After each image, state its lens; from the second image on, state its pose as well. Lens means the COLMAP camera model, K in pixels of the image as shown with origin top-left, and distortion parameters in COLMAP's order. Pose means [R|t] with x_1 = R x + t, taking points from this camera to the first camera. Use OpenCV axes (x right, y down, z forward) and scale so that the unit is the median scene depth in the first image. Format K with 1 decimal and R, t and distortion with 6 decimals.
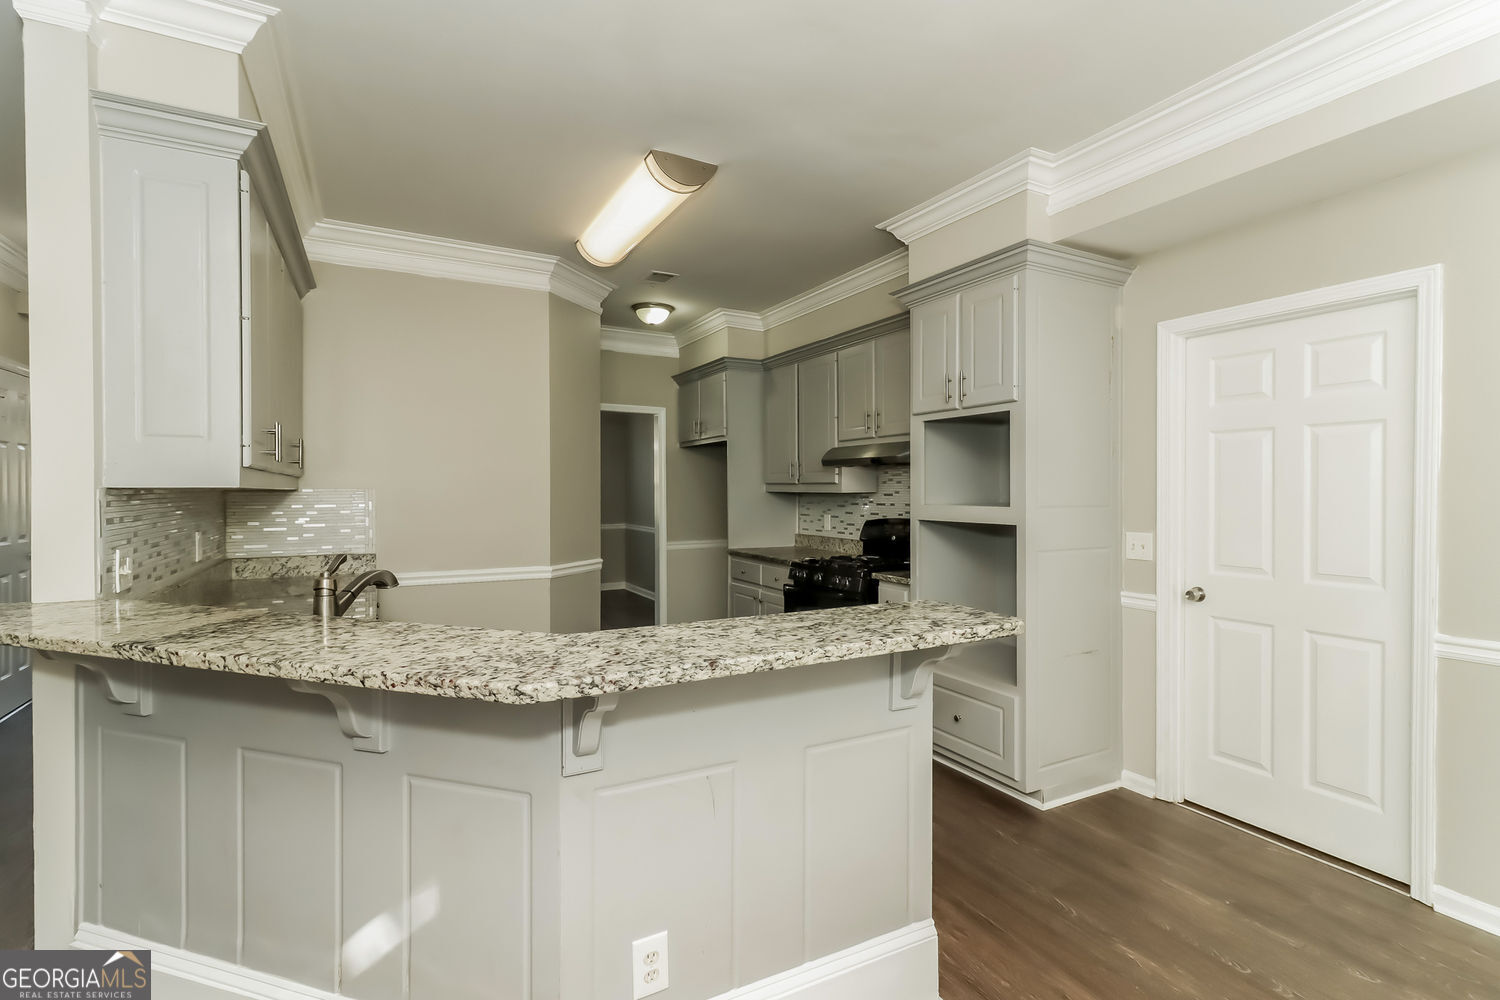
lens RADIAL K [[709.1, 0, 753.2], [0, 709.1, 502.4], [0, 0, 1]] dist [-0.002670, -0.000559]
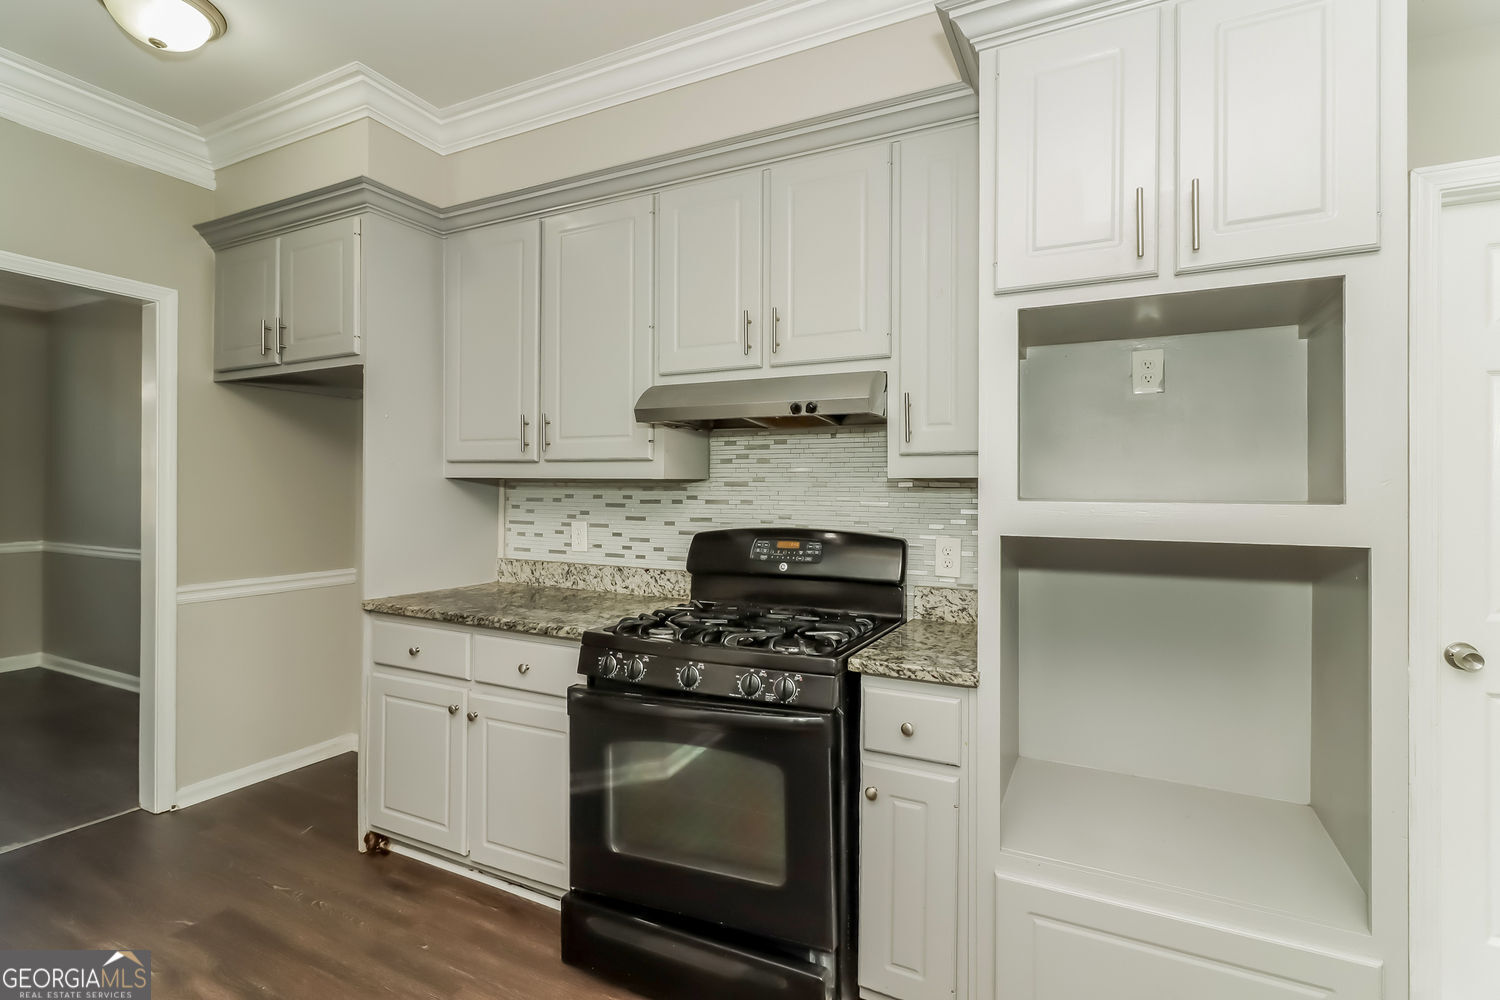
lens RADIAL K [[709.1, 0, 758.3], [0, 709.1, 493.8], [0, 0, 1]] dist [-0.002670, -0.000559]
pose [[0.815943, 0.006064, 0.578101, -0.095768], [0.001519, 0.999919, -0.012633, 0.003104], [-0.578130, 0.011186, 0.815868, 0.491658]]
